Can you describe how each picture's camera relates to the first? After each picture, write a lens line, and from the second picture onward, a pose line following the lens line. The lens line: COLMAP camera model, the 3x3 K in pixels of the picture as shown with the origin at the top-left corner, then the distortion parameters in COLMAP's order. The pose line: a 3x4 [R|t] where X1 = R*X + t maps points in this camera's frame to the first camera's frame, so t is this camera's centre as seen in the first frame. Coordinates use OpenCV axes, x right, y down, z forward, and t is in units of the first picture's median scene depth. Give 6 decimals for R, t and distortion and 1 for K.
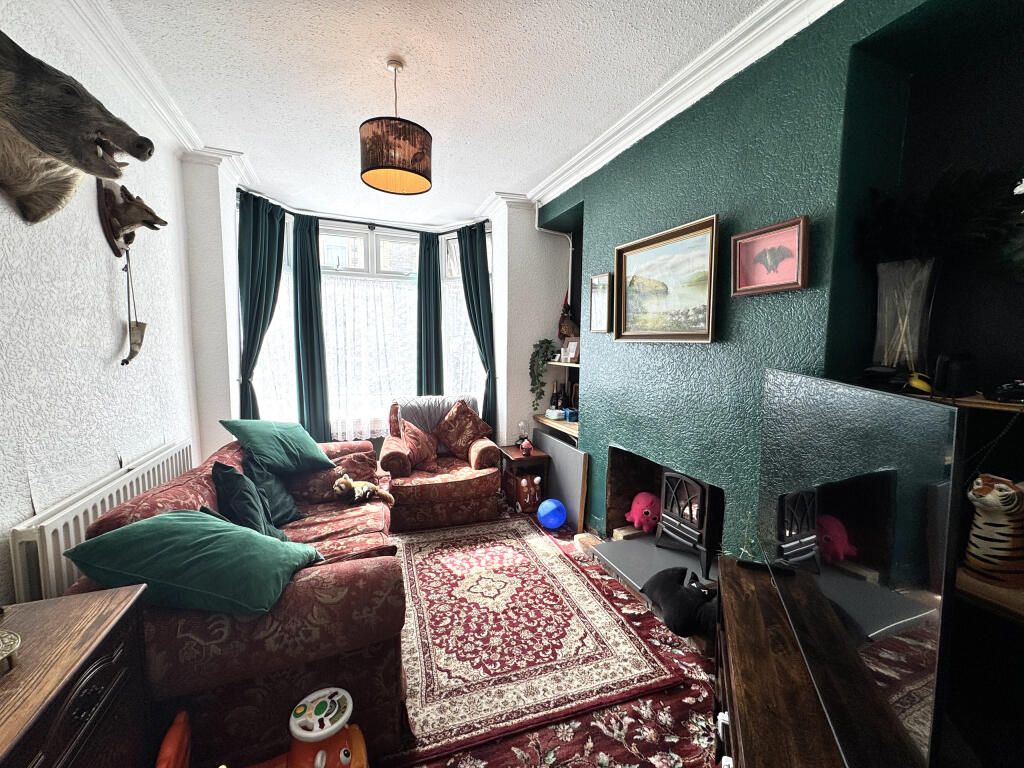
lens RADIAL K [[408.8, 0, 512.6], [0, 408.8, 379.9], [0, 0, 1]] dist [-0.002542, -0.000537]
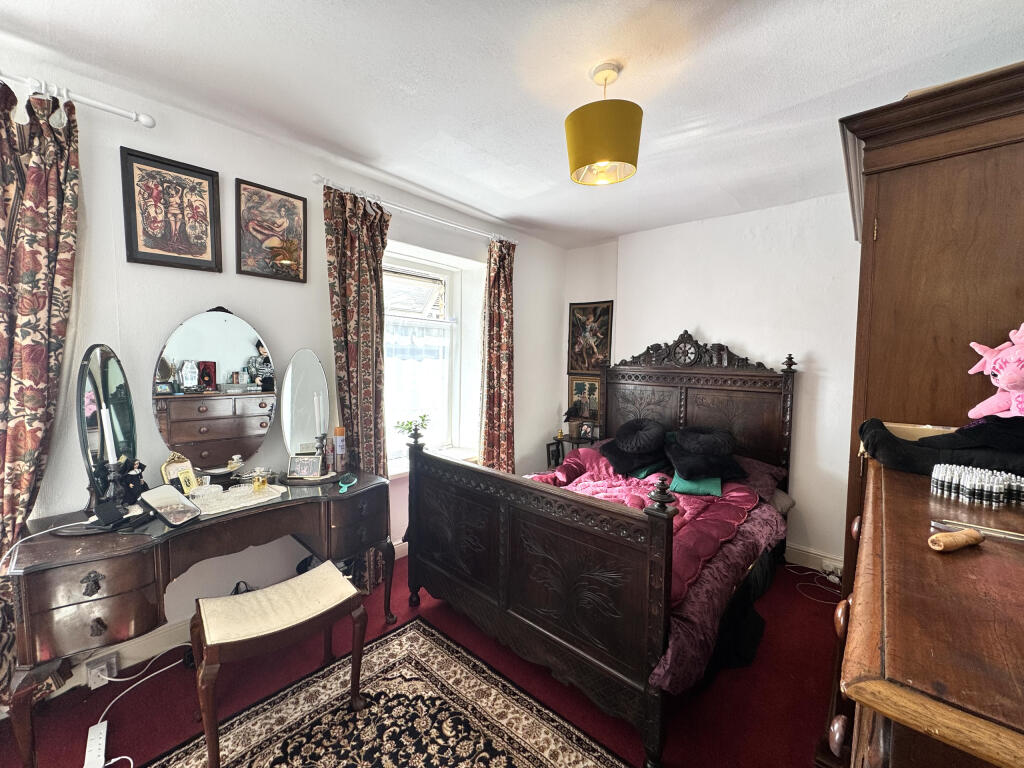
lens RADIAL K [[408.8, 0, 509.6], [0, 408.8, 384.5], [0, 0, 1]] dist [-0.002542, -0.000537]
pose [[-0.858543, 0.017085, -0.512457, 0.111166], [-0.064279, 0.987974, 0.140627, -0.142243], [0.508697, 0.153674, -0.847120, 1.638021]]
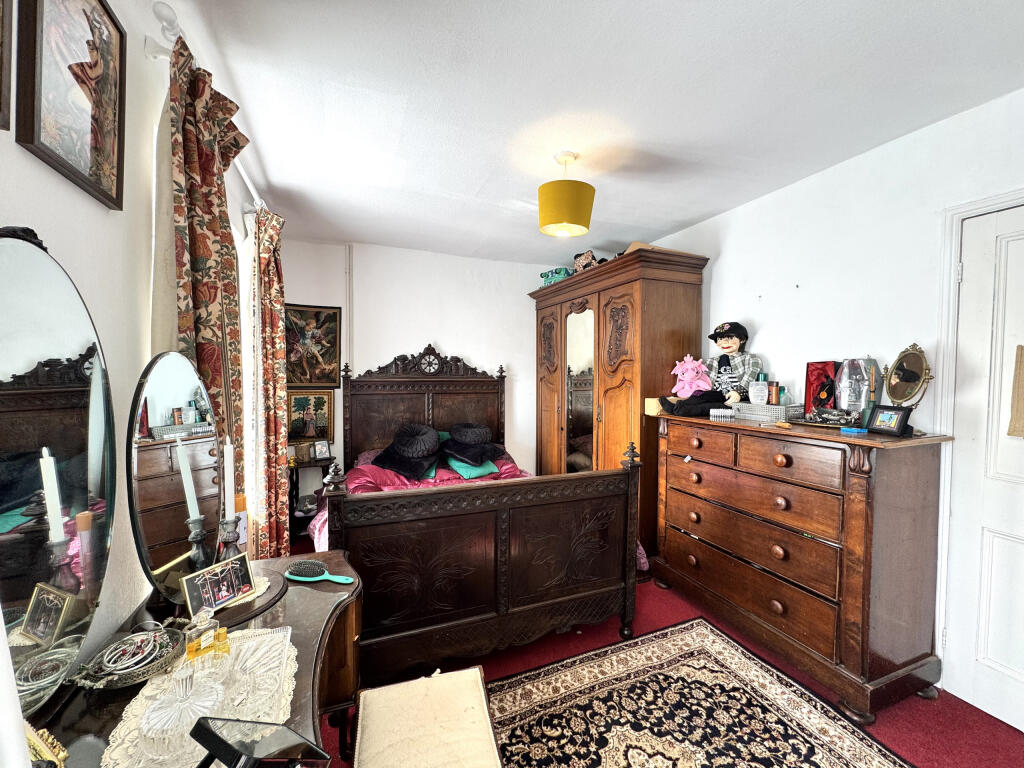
lens RADIAL K [[408.8, 0, 515.8], [0, 408.8, 384.1], [0, 0, 1]] dist [-0.002542, -0.000537]
pose [[0.091035, 0.025368, -0.995525, 0.583725], [-0.093338, 0.995492, 0.016832, -0.058185], [0.991464, 0.091387, 0.092993, 0.825866]]
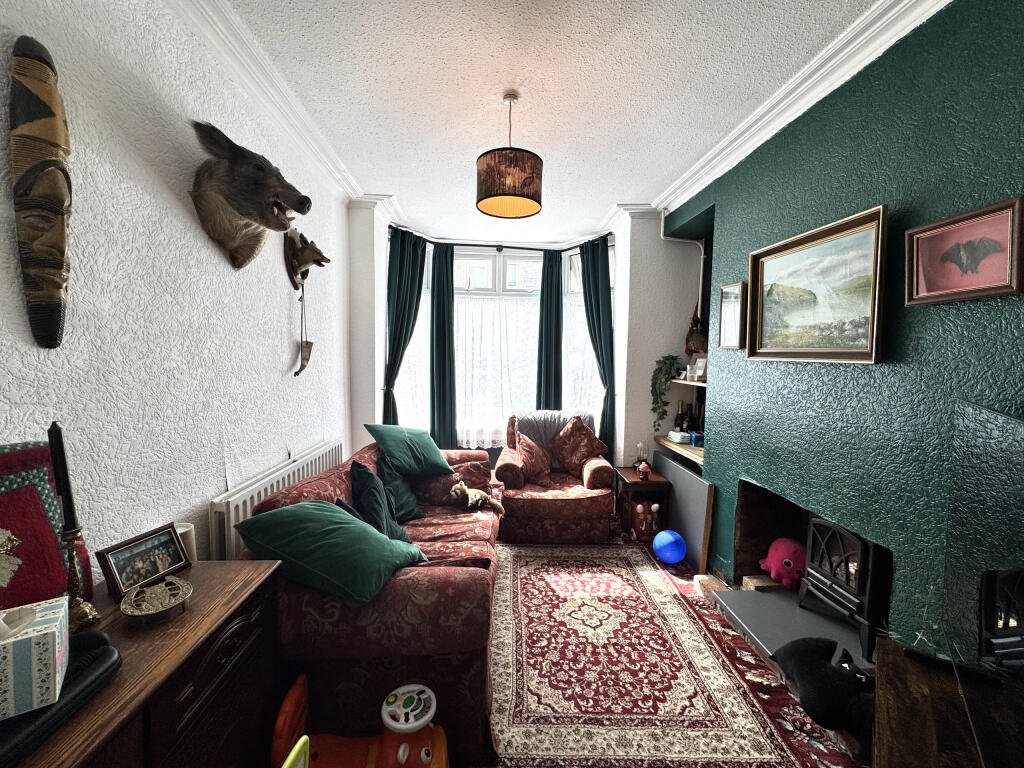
lens RADIAL K [[408.8, 0, 512.1], [0, 408.8, 379.9], [0, 0, 1]] dist [-0.002542, -0.000537]
pose [[0.949550, 0.024229, -0.312677, 0.061135], [-0.033812, 0.999109, -0.025261, -0.015008], [0.311787, 0.034559, 0.949523, 0.020486]]
